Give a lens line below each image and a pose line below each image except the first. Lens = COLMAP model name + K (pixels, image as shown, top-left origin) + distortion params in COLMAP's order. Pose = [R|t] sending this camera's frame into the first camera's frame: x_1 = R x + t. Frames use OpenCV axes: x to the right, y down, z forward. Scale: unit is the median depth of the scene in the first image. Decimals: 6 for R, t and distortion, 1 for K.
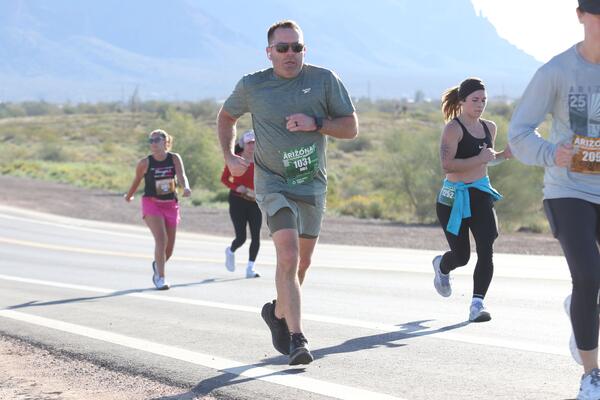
lens RADIAL K [[3753.3, 0, 300.0], [0, 3753.3, 200.0], [0, 0, 1]] dist [0.196925, 32.545745]
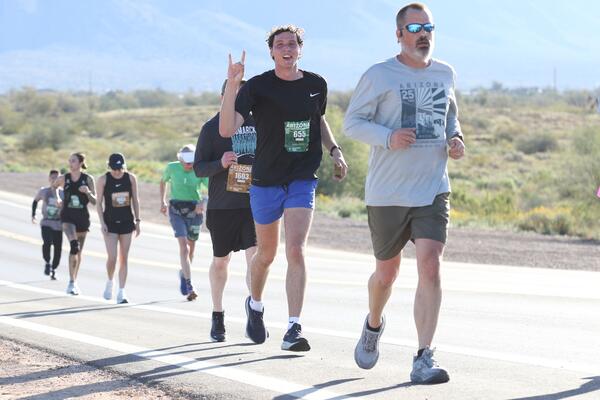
lens RADIAL K [[3252.8, 0, 300.0], [0, 3252.8, 200.0], [0, 0, 1]] dist [0.004345, 1.517139]
pose [[0.998878, 0.007189, -0.046801, -0.003904], [-0.007364, 0.999966, -0.003581, 0.000317], [0.046774, 0.003922, 0.998898, 0.286227]]
